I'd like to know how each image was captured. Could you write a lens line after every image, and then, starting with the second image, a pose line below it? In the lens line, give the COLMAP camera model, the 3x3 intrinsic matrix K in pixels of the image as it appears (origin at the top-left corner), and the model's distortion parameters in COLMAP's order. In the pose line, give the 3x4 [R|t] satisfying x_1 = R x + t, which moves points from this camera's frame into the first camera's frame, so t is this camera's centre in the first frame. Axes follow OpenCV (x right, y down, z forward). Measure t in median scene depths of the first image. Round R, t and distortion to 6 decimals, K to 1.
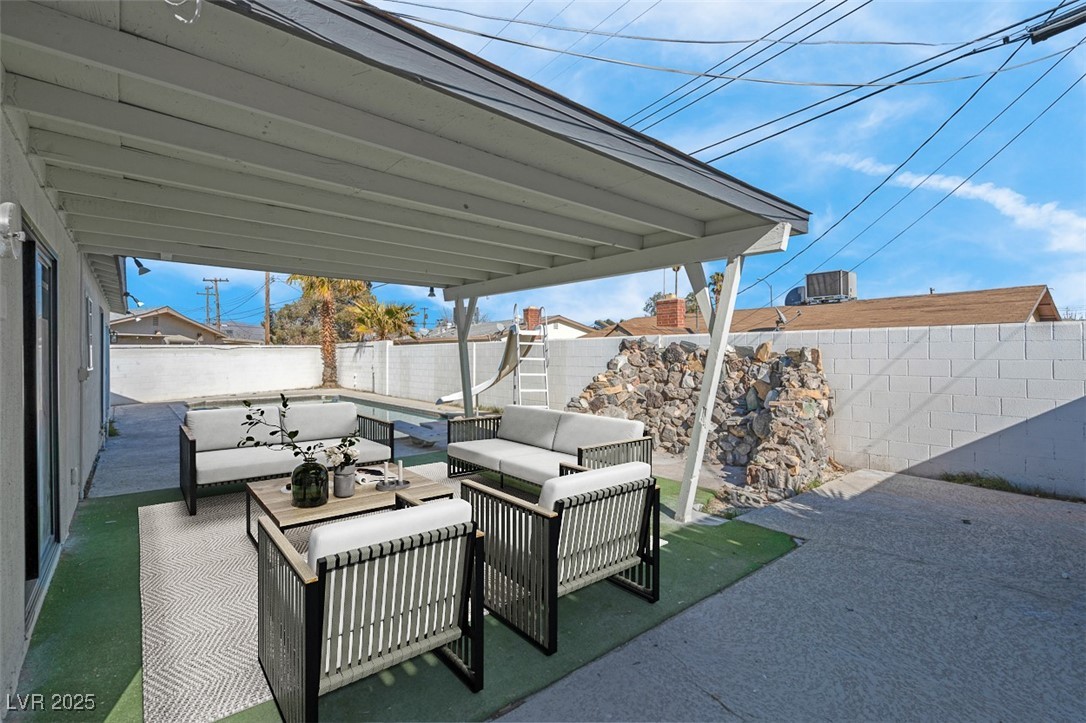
lens RADIAL K [[495.5, 0, 543.9], [0, 495.5, 353.9], [0, 0, 1]] dist [-0.000604, 0.000774]
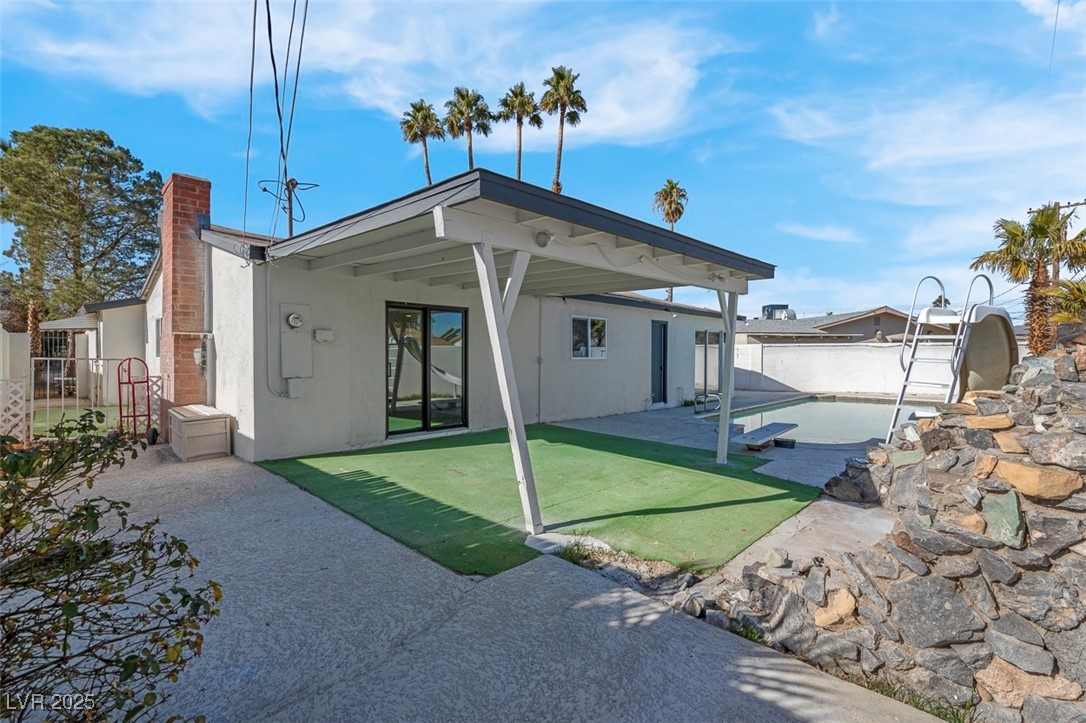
lens RADIAL K [[495.5, 0, 543.9], [0, 495.5, 353.9], [0, 0, 1]] dist [-0.000604, 0.000774]
pose [[0.101467, 0.008803, -0.994800, 1.196941], [-0.004664, 0.999954, 0.008372, -0.004067], [0.994828, 0.003790, 0.101503, 0.912606]]
